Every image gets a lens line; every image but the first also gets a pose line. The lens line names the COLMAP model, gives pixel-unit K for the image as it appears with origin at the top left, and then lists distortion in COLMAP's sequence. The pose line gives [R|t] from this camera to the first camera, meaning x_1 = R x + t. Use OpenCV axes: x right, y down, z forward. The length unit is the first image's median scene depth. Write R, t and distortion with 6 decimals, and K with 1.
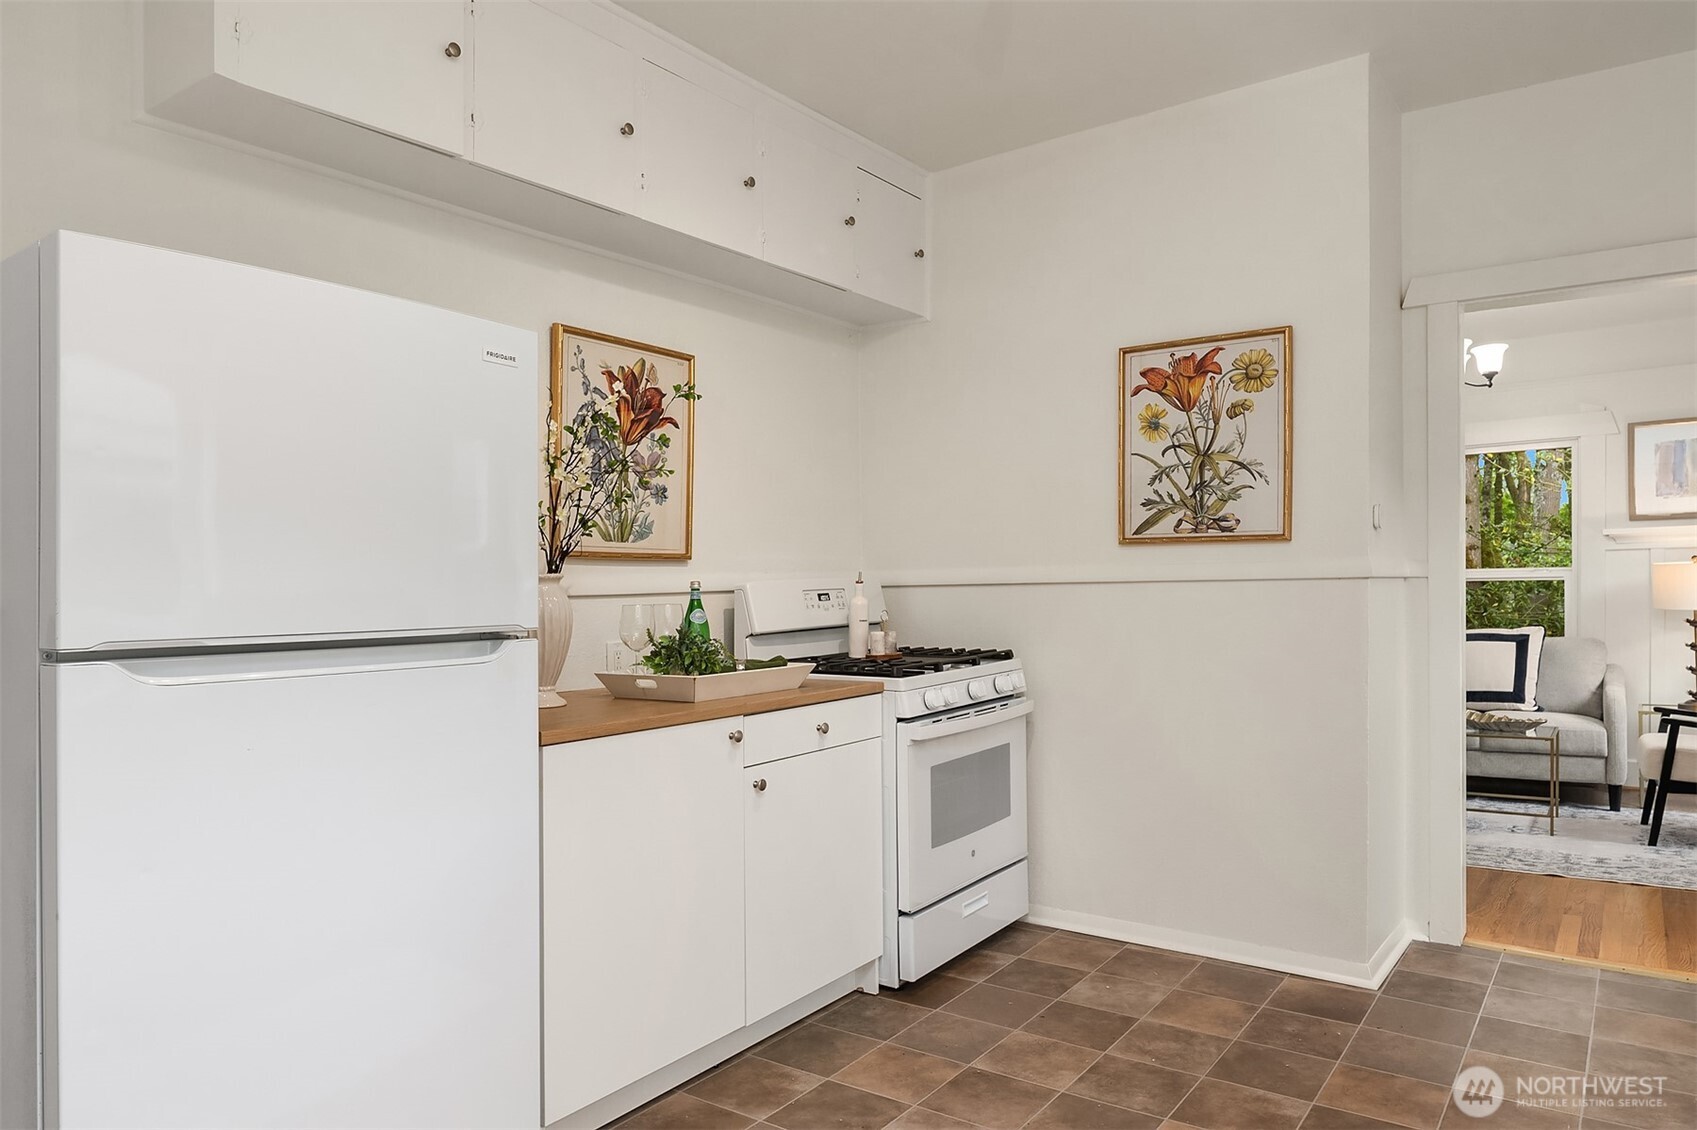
lens RADIAL K [[1155.4, 0, 837.8], [0, 1155.4, 556.7], [0, 0, 1]] dist [-0.000144, -0.006345]
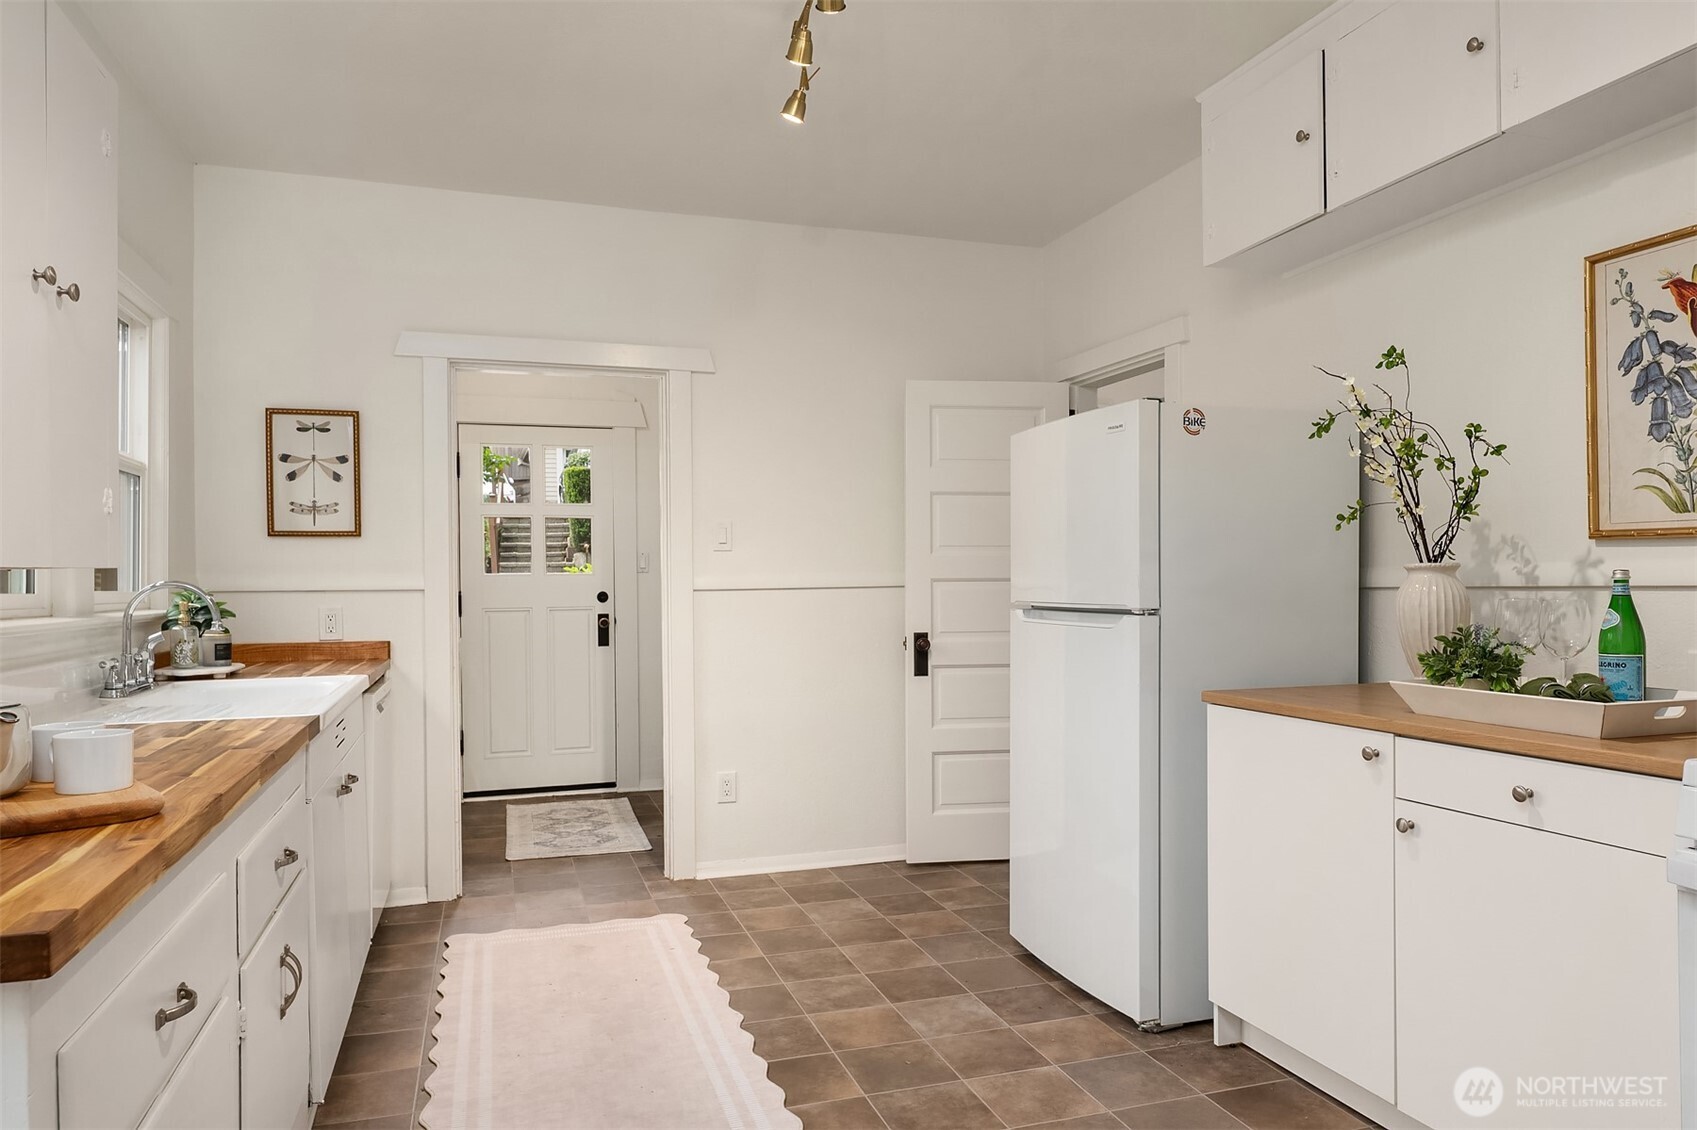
lens RADIAL K [[1155.4, 0, 865.1], [0, 1155.4, 555.3], [0, 0, 1]] dist [-0.000144, -0.006345]
pose [[-0.598773, 0.033713, -0.800209, 0.978235], [0.053294, 0.998576, 0.002192, -0.022053], [0.799144, -0.041334, -0.599717, 1.423940]]
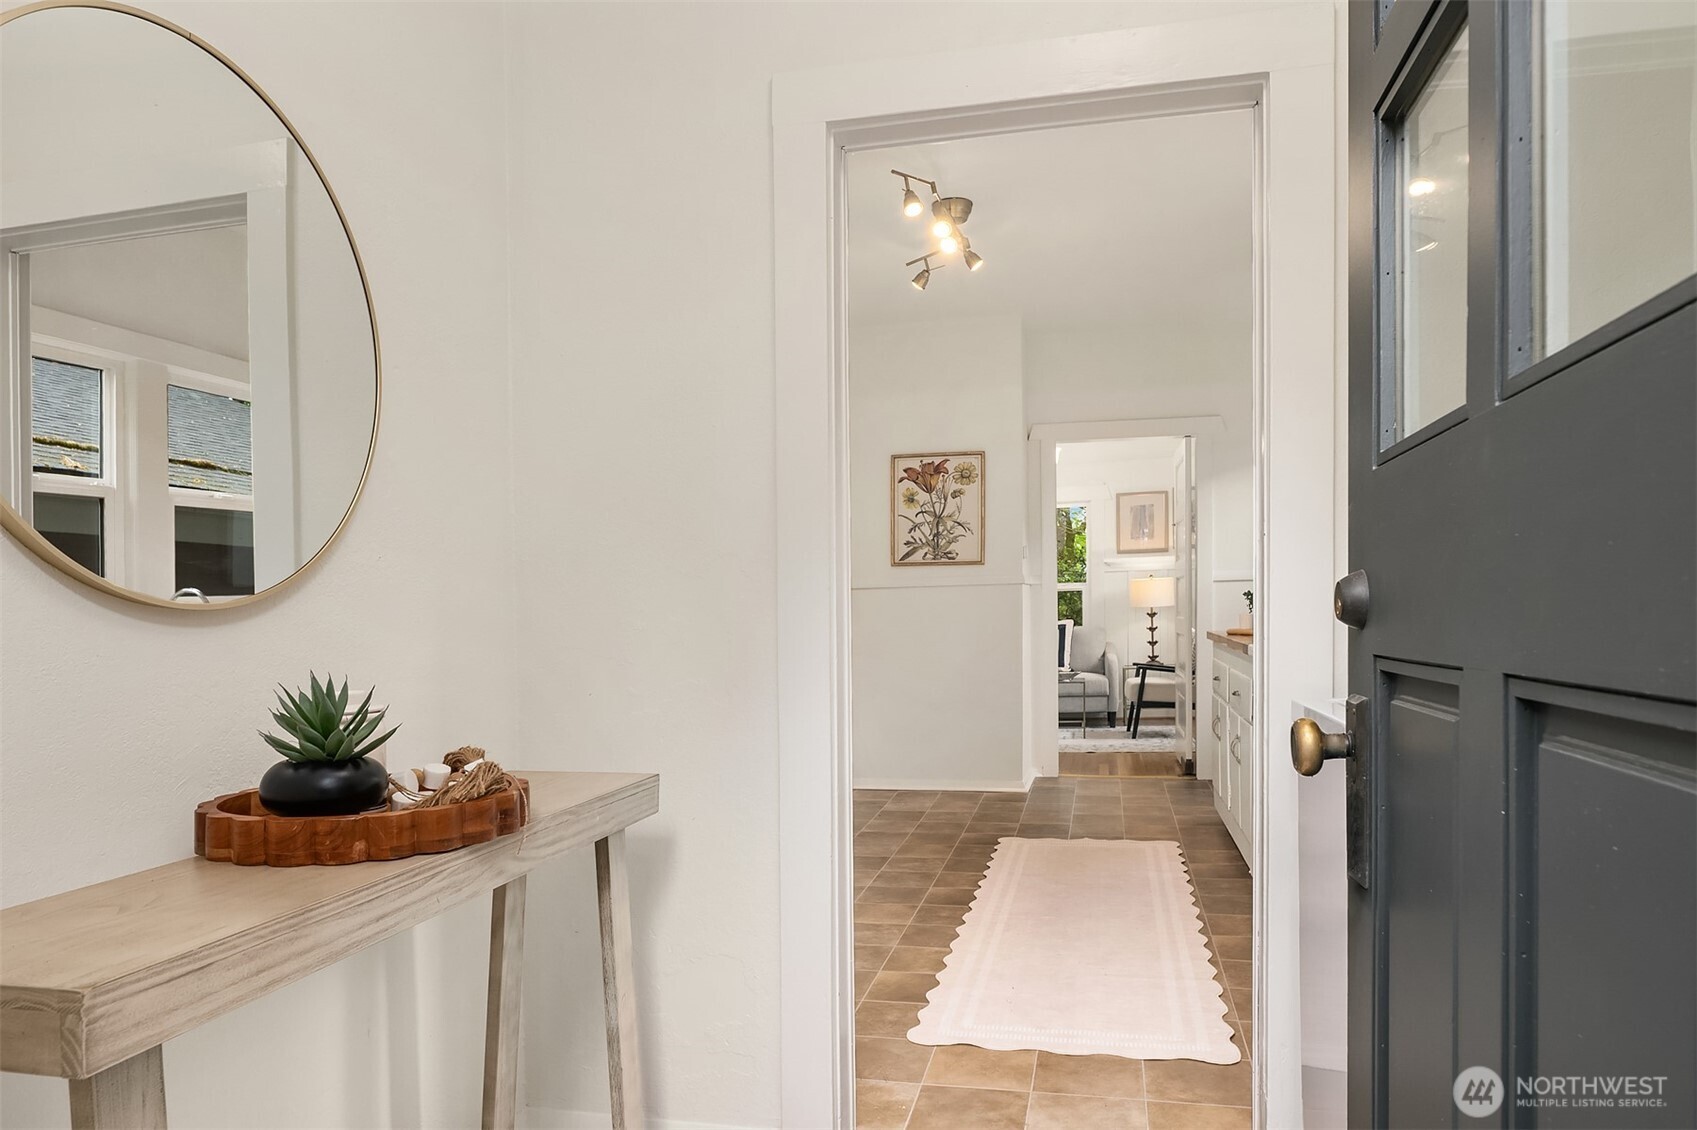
lens RADIAL K [[1155.4, 0, 887.2], [0, 1155.4, 574.0], [0, 0, 1]] dist [-0.000144, -0.006345]
pose [[0.909880, 0.002321, 0.414864, -0.519283], [-0.000230, 0.999987, -0.005090, 0.010770], [-0.414871, 0.004536, 0.909869, -0.634147]]
